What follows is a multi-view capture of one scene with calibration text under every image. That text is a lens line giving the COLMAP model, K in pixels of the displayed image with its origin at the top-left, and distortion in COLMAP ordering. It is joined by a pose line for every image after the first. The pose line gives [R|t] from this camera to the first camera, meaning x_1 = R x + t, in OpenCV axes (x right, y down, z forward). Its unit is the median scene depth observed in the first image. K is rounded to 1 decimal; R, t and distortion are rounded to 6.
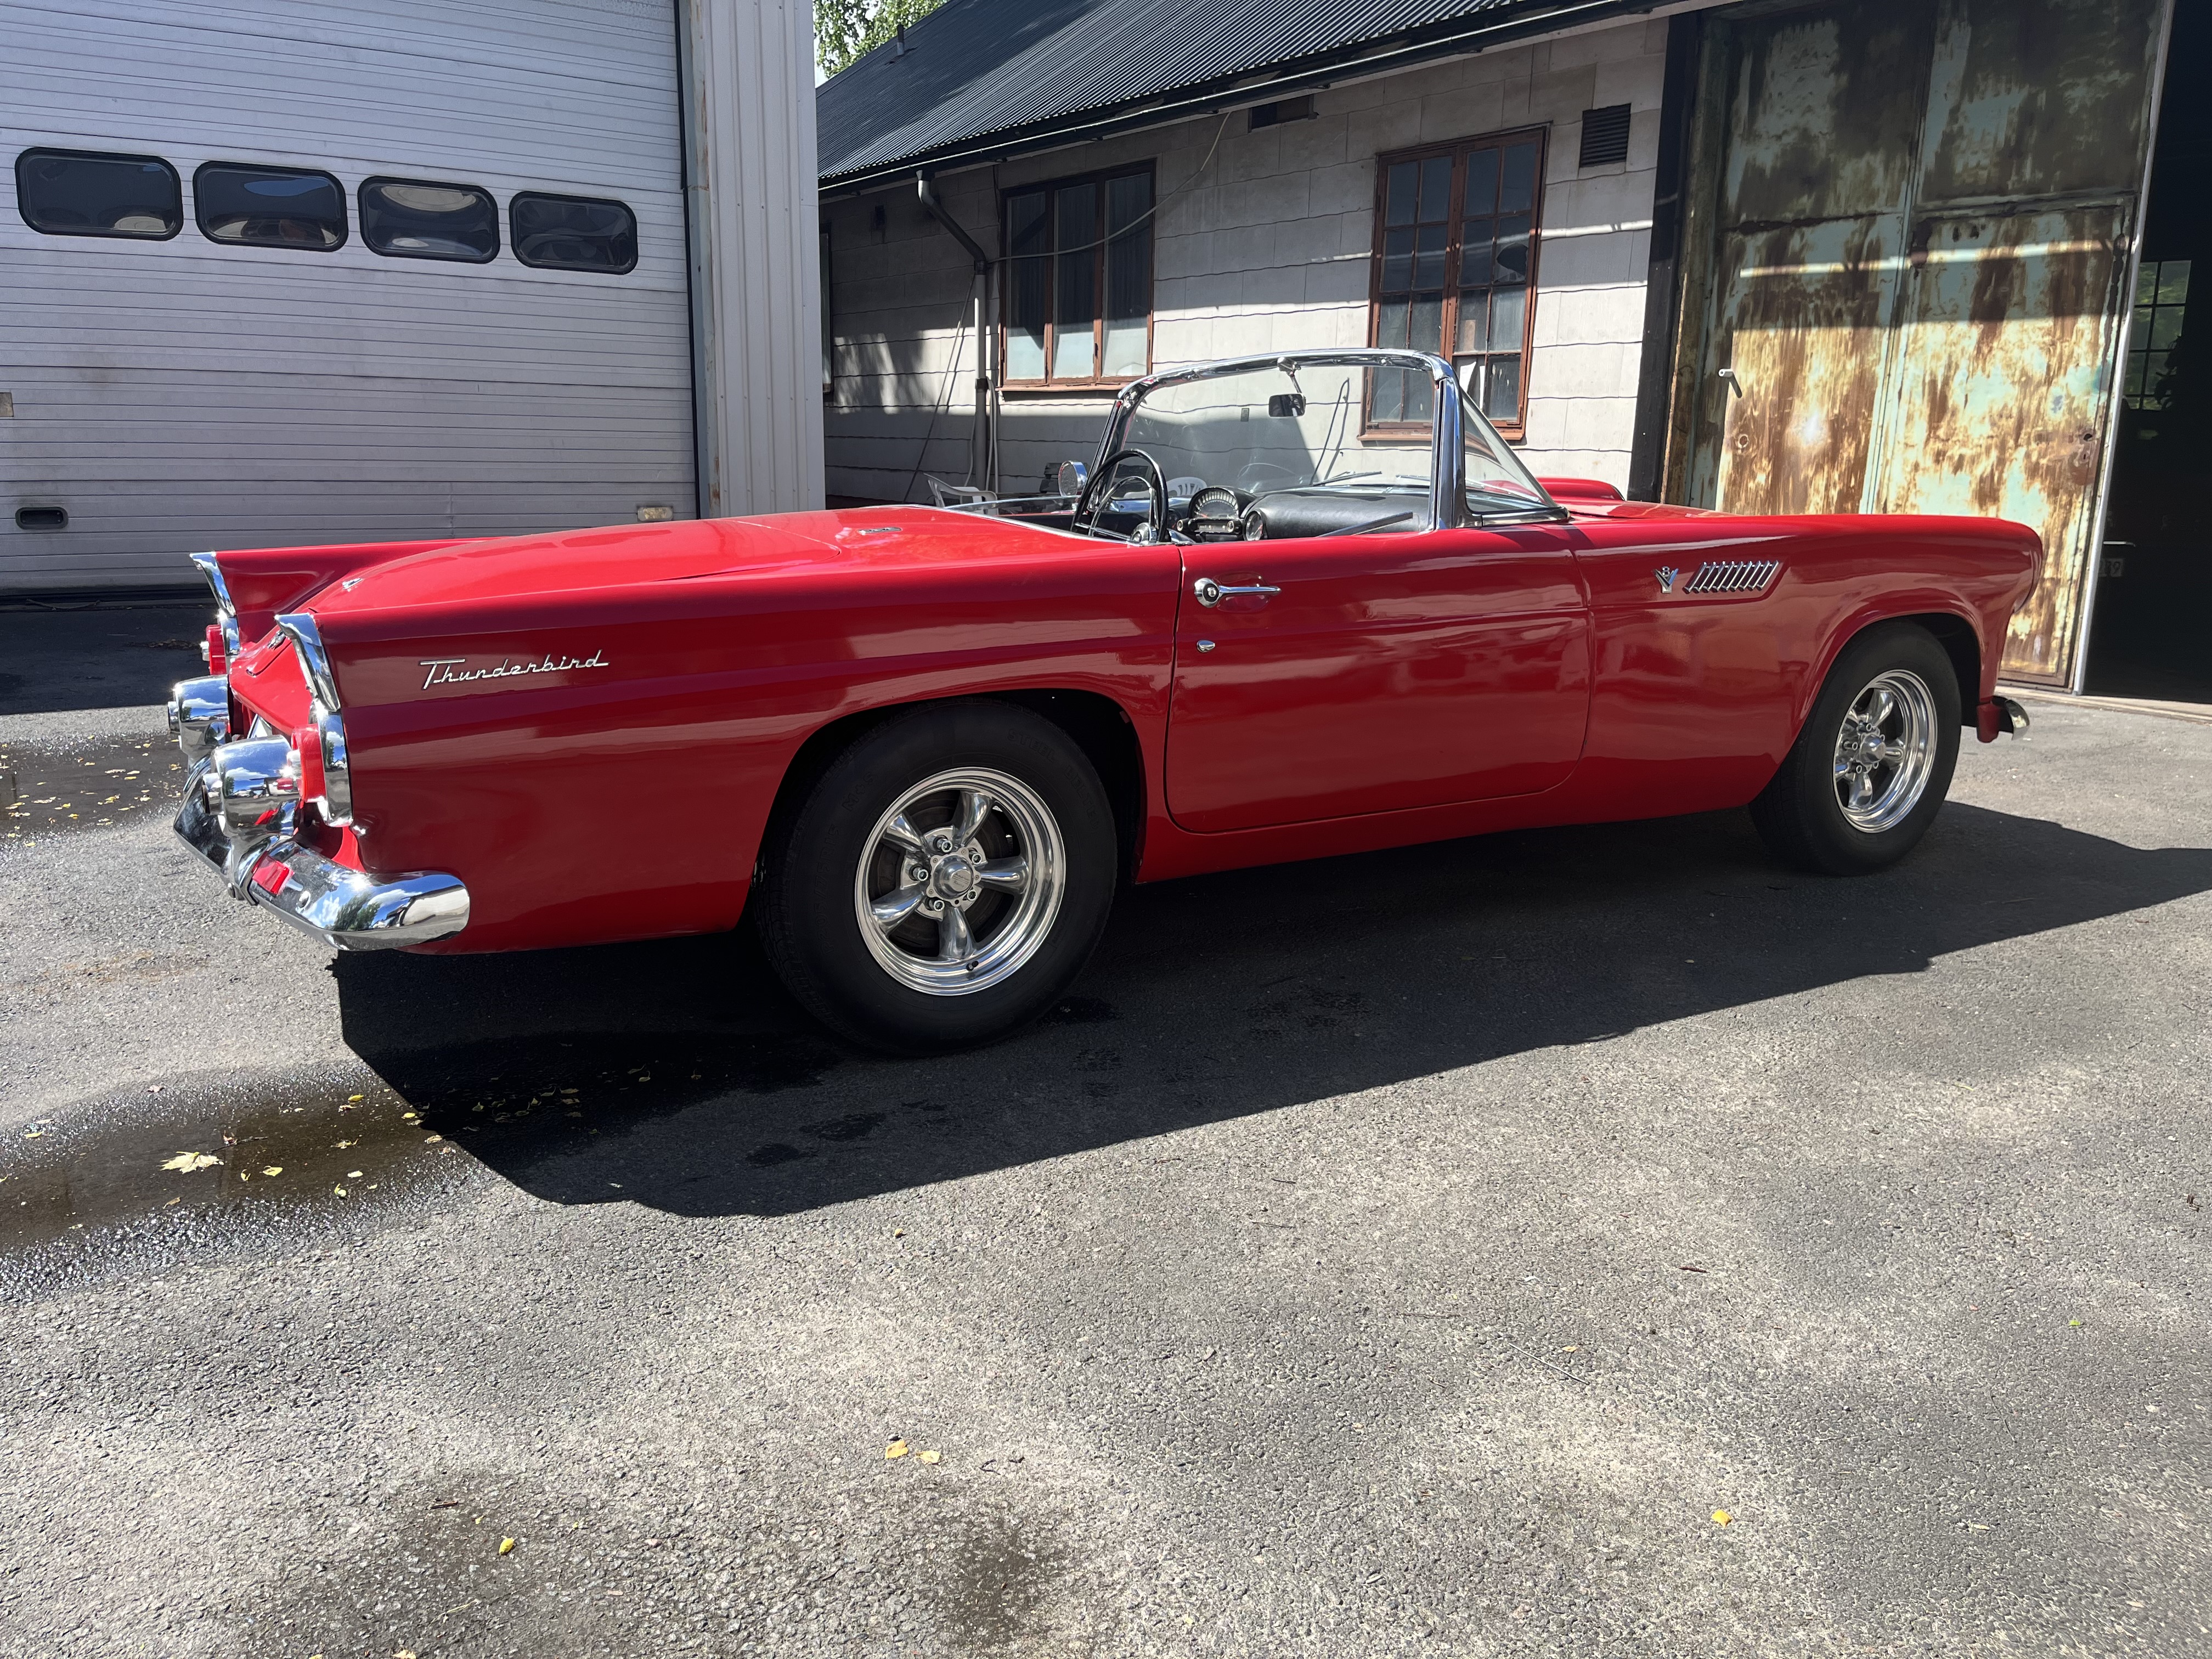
lens RADIAL K [[1654.3, 0, 1101.1], [0, 1654.3, 850.2], [0, 0, 1]] dist [0.072215, -0.113106]
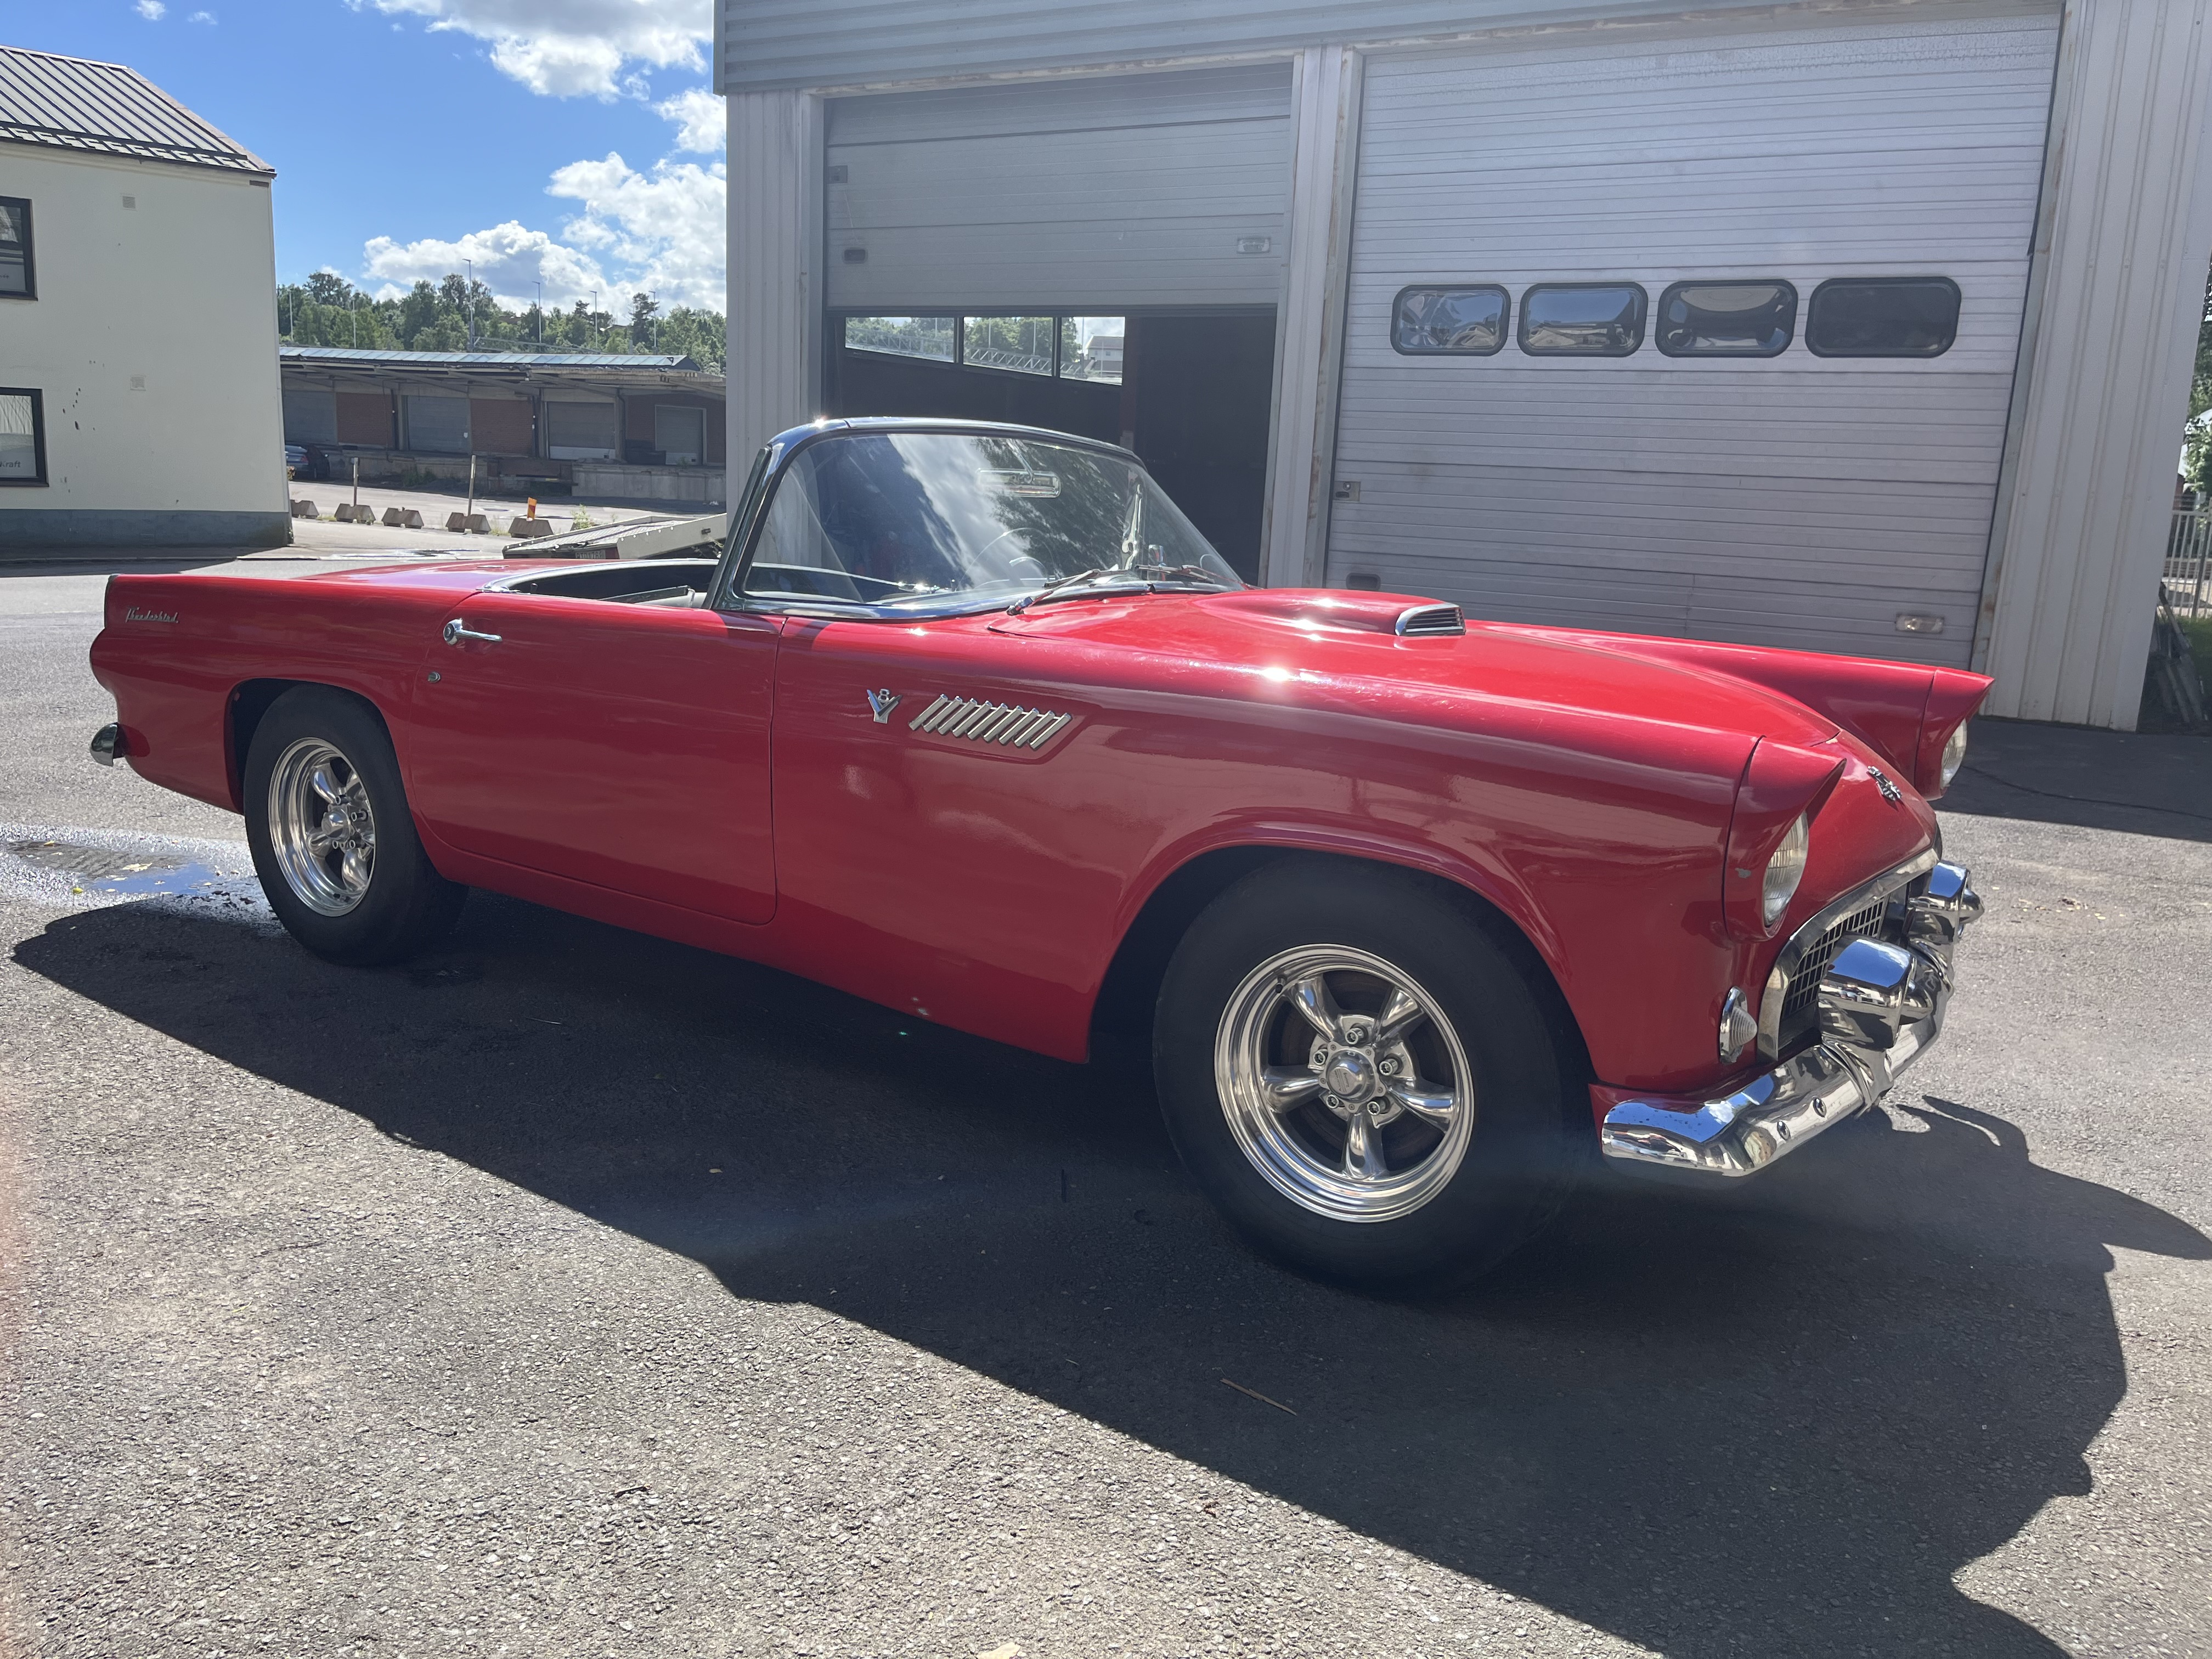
lens RADIAL K [[1659.8, 0, 1106.0], [0, 1659.8, 829.5], [0, 0, 1]] dist [0.050986, -0.060686]
pose [[0.422760, 0.192708, -0.885515, 0.425203], [-0.254041, 0.963153, 0.088320, -0.080264], [0.869906, 0.187619, 0.456139, 0.294878]]
